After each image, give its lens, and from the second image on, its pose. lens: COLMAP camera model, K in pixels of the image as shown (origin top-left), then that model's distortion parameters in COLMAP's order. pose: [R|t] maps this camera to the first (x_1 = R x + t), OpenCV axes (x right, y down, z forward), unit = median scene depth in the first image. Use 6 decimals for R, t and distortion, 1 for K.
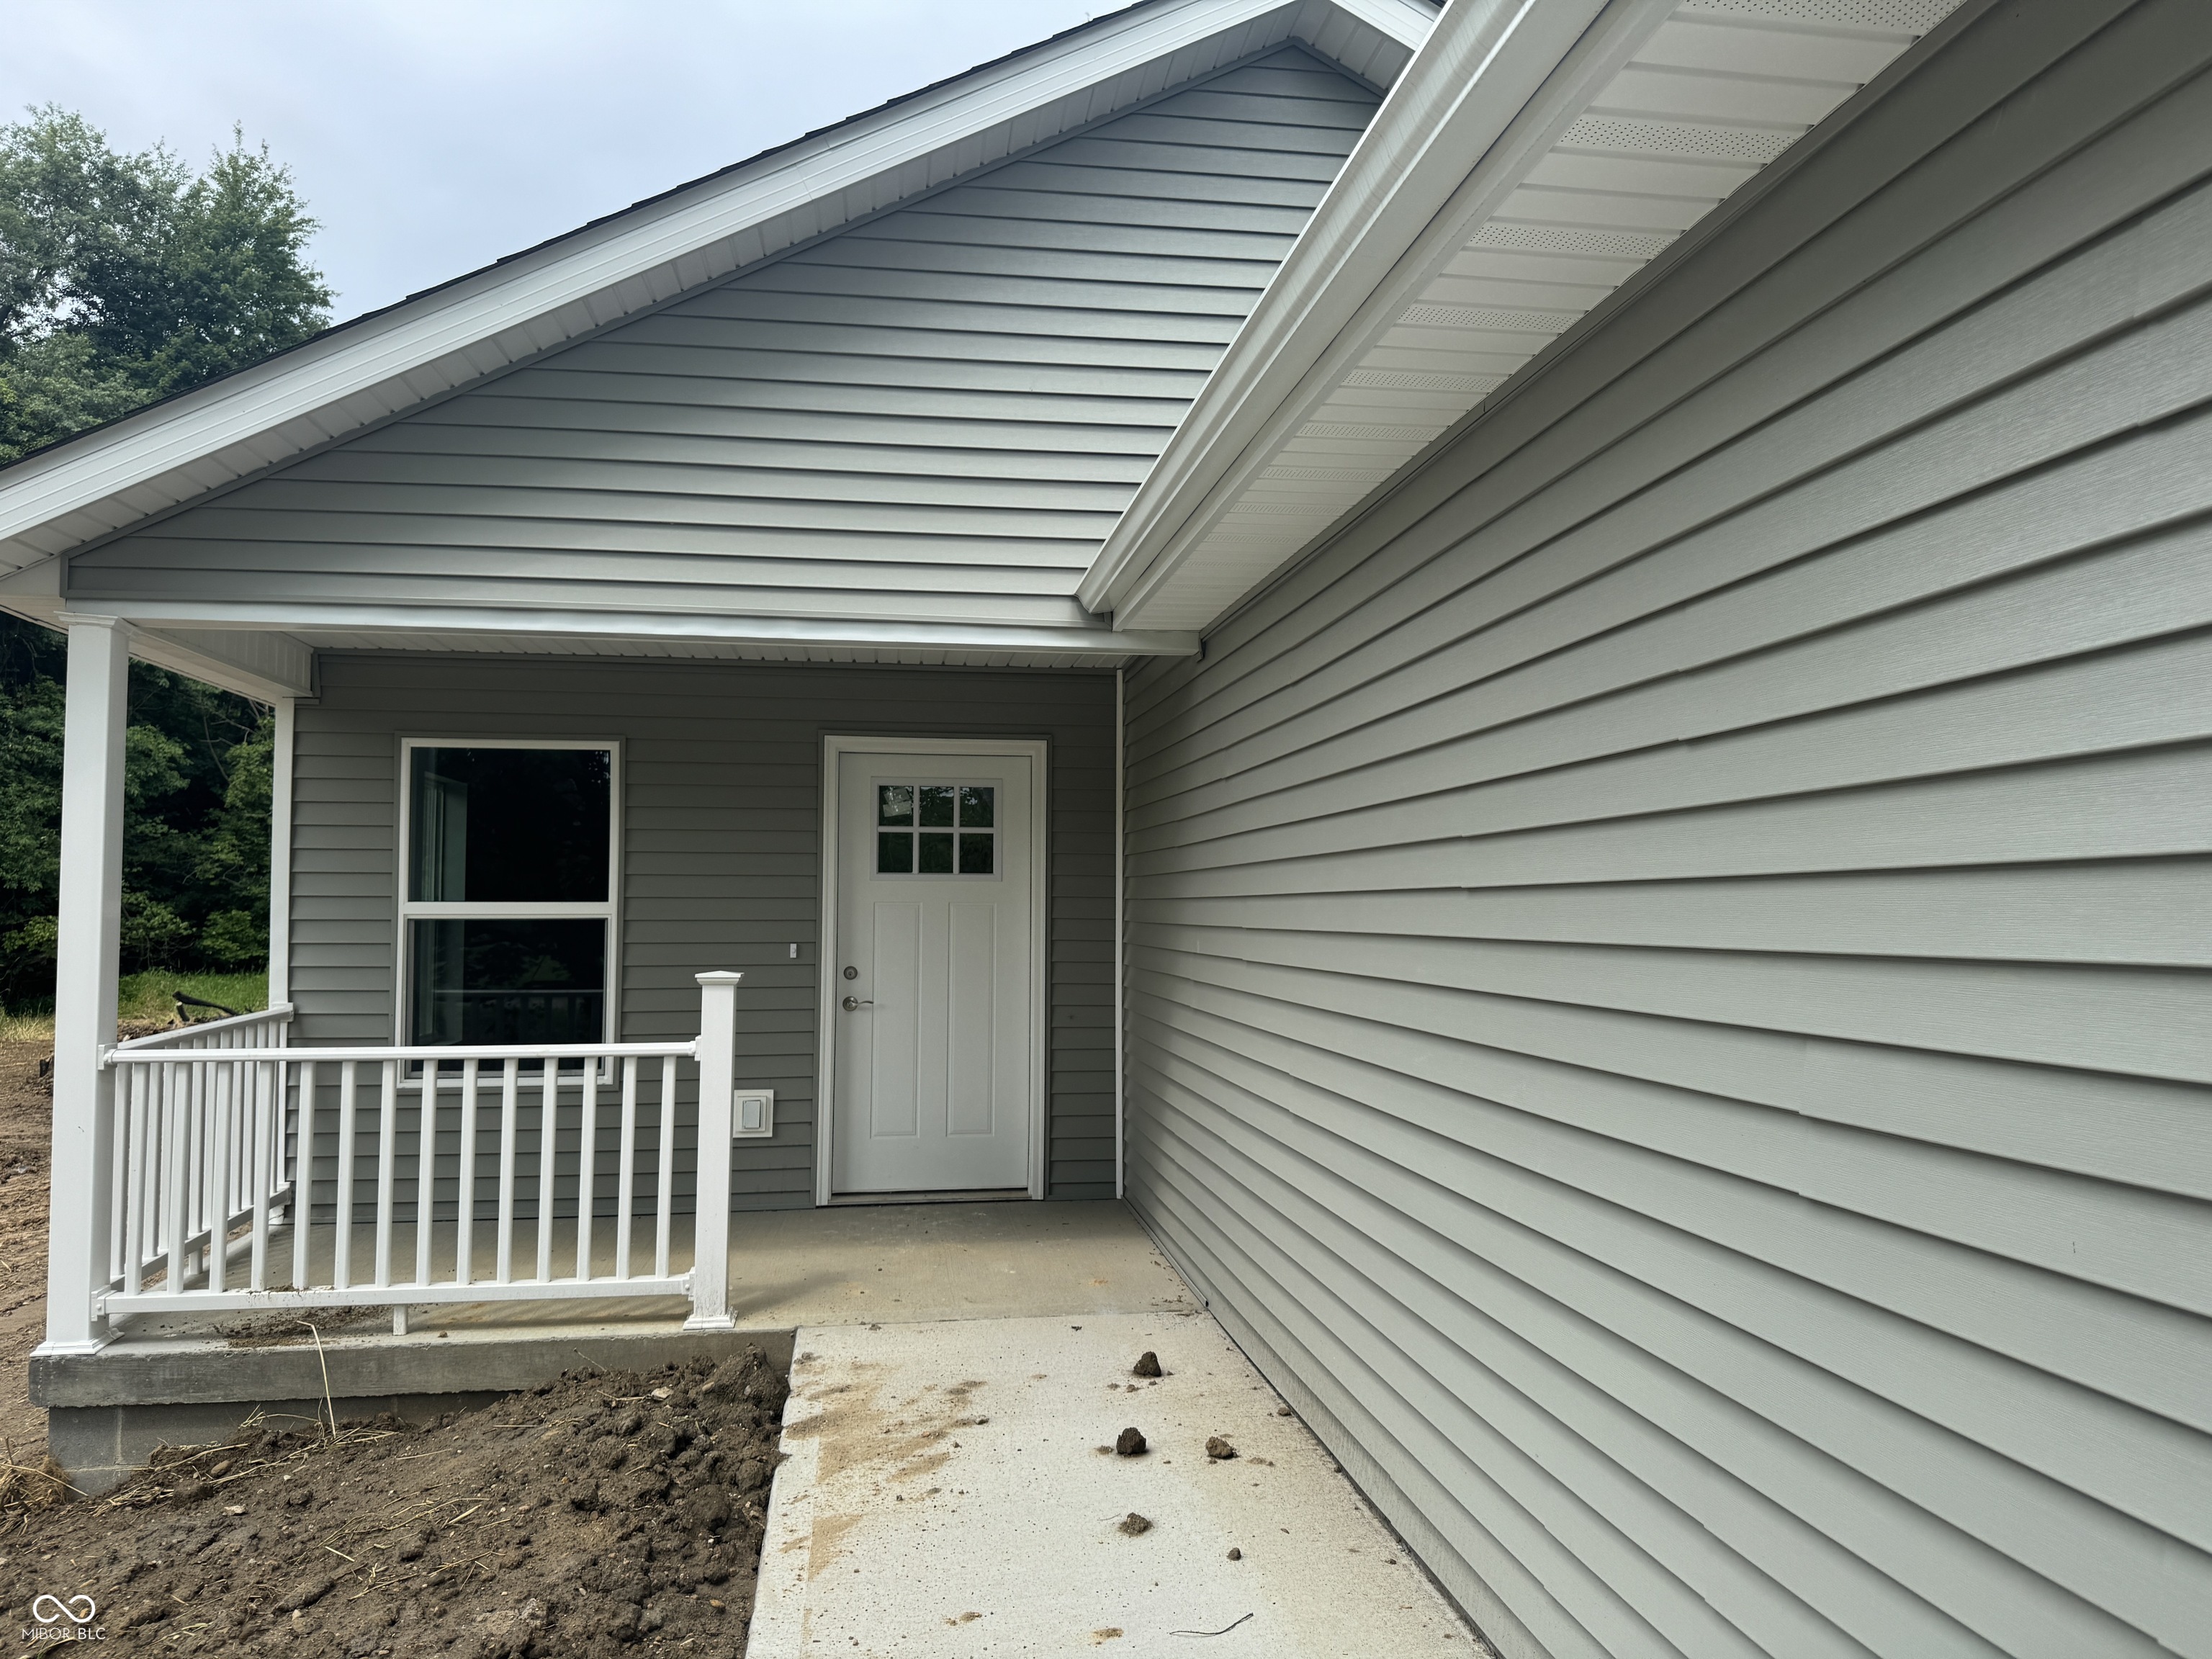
lens RADIAL K [[1554.0, 0, 1127.3], [0, 1554.0, 834.3], [0, 0, 1]] dist [0.006372, -0.015313]
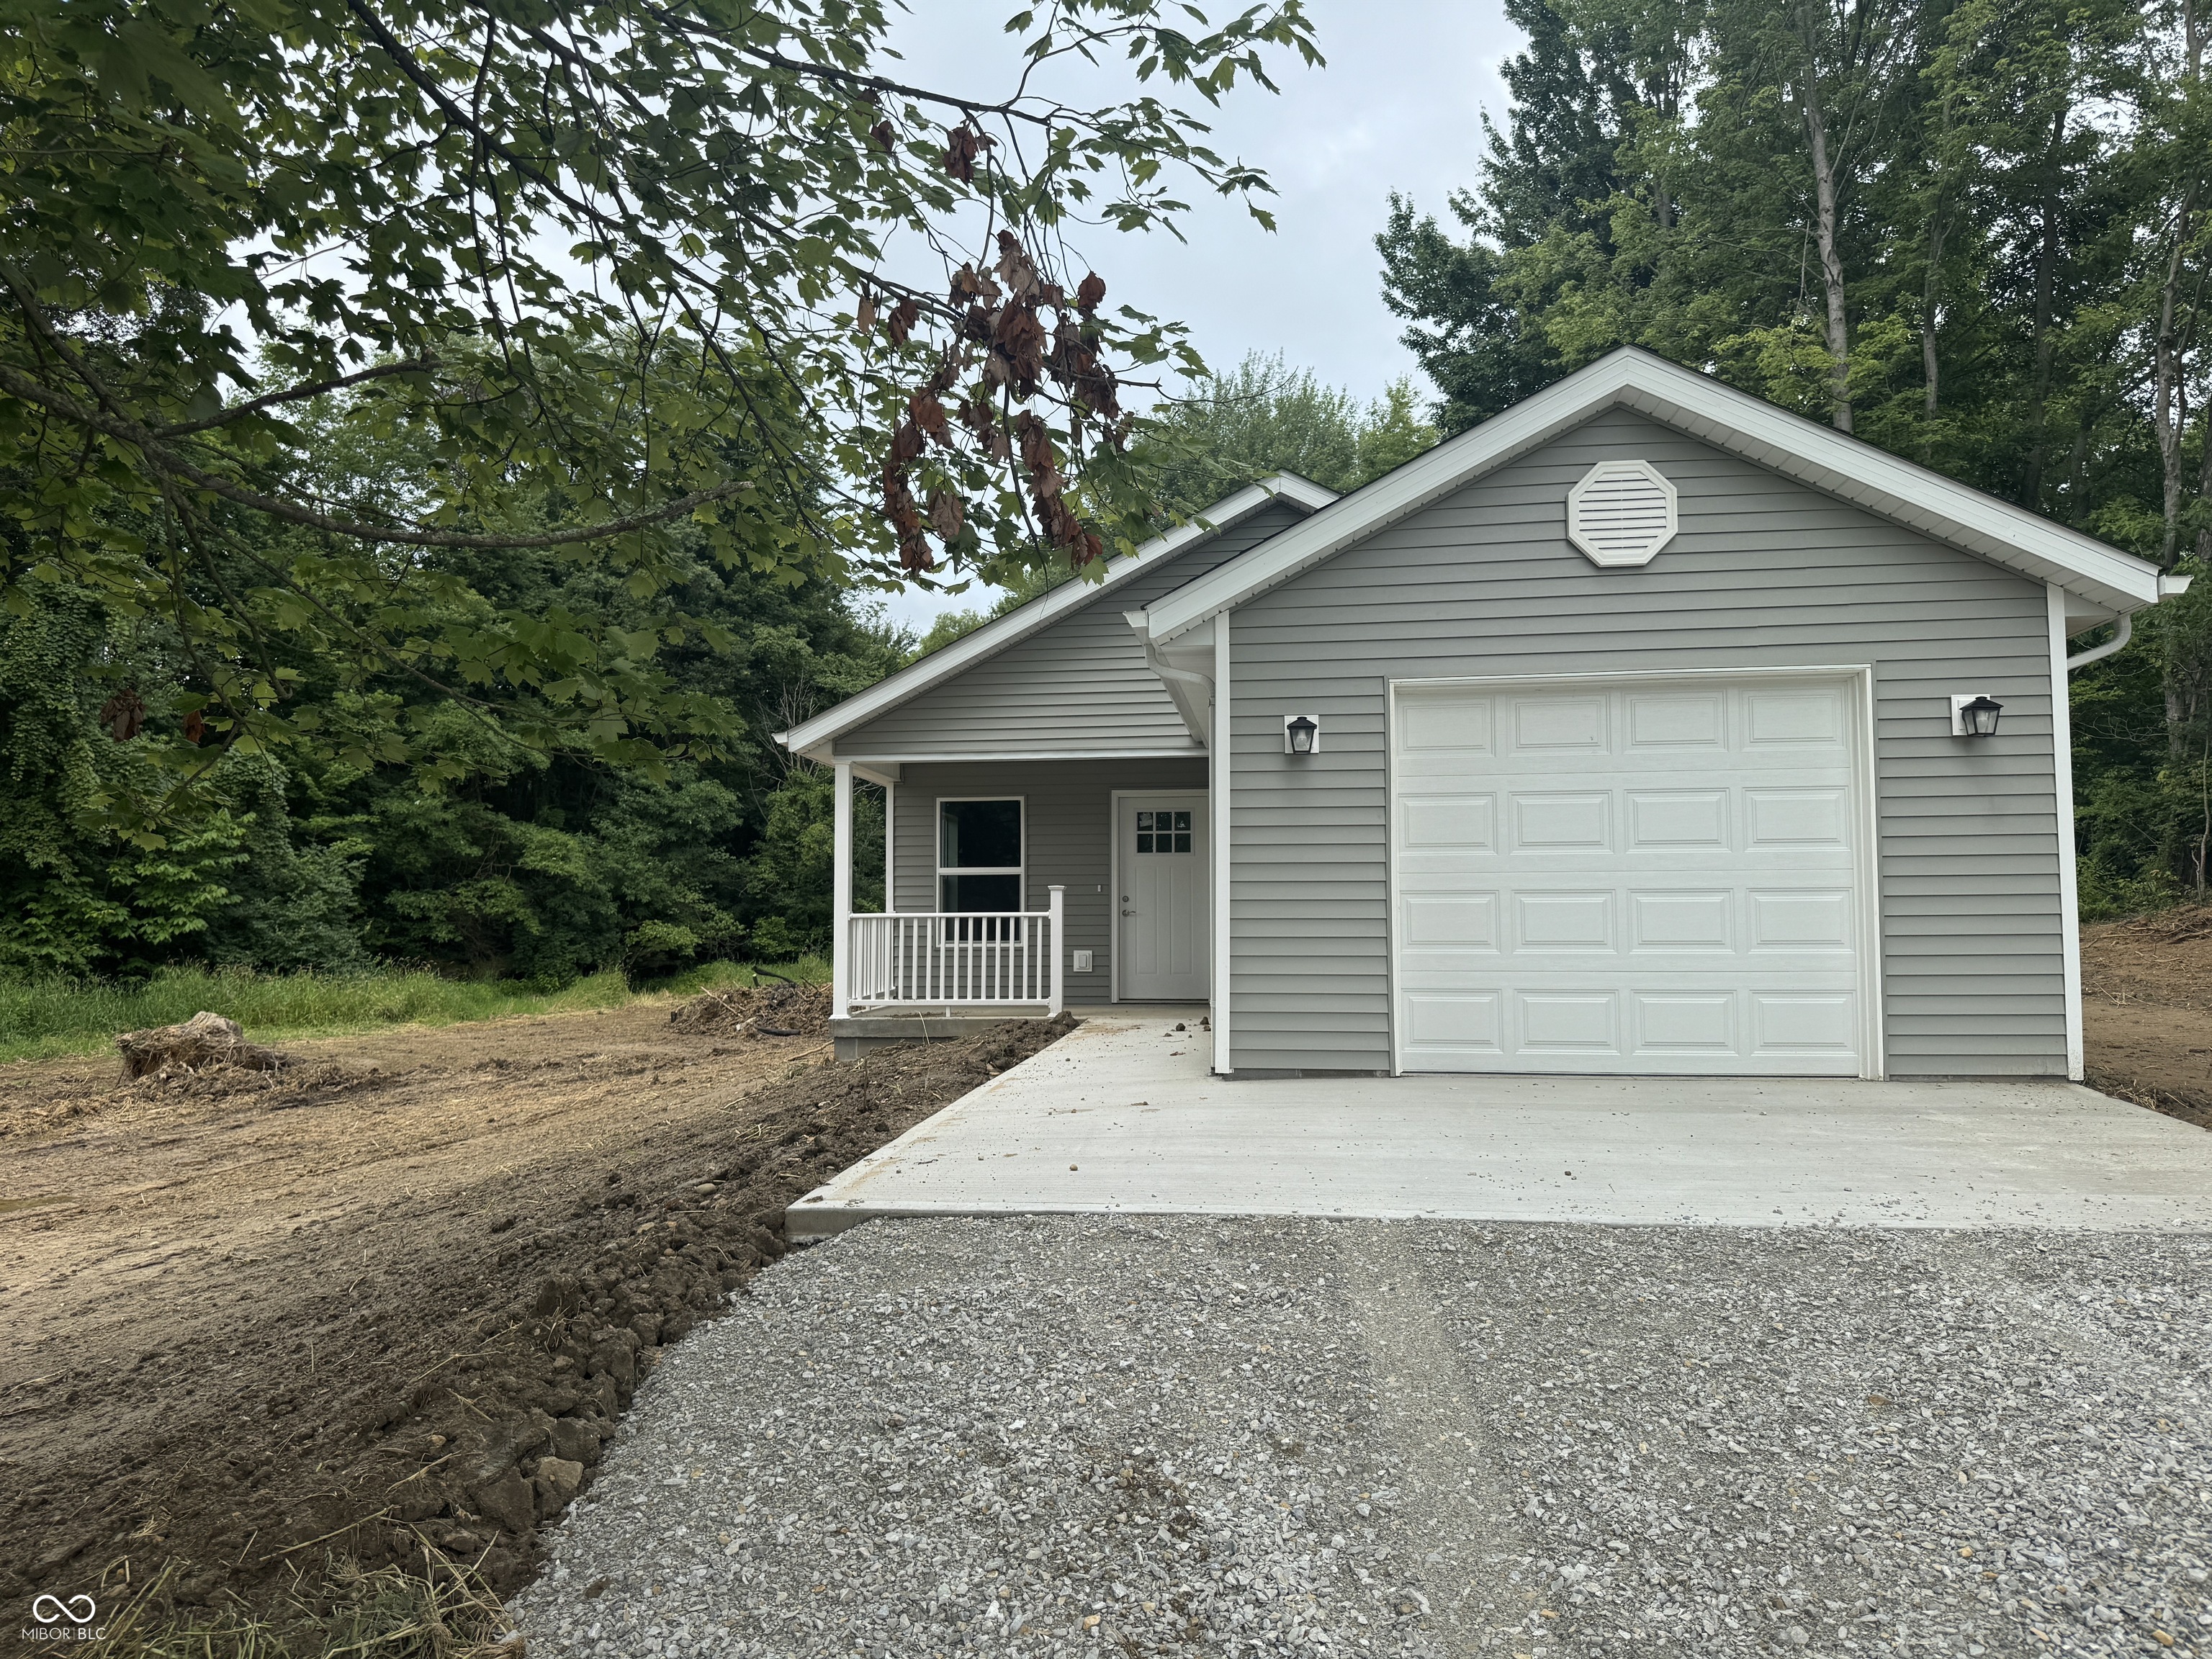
lens RADIAL K [[1554.0, 0, 1100.0], [0, 1554.0, 829.3], [0, 0, 1]] dist [0.006372, -0.015313]
pose [[0.958636, -0.023170, -0.283691, 0.425174], [0.018207, 0.999632, -0.020119, 0.036327], [0.284053, 0.014121, 0.958705, -1.150438]]
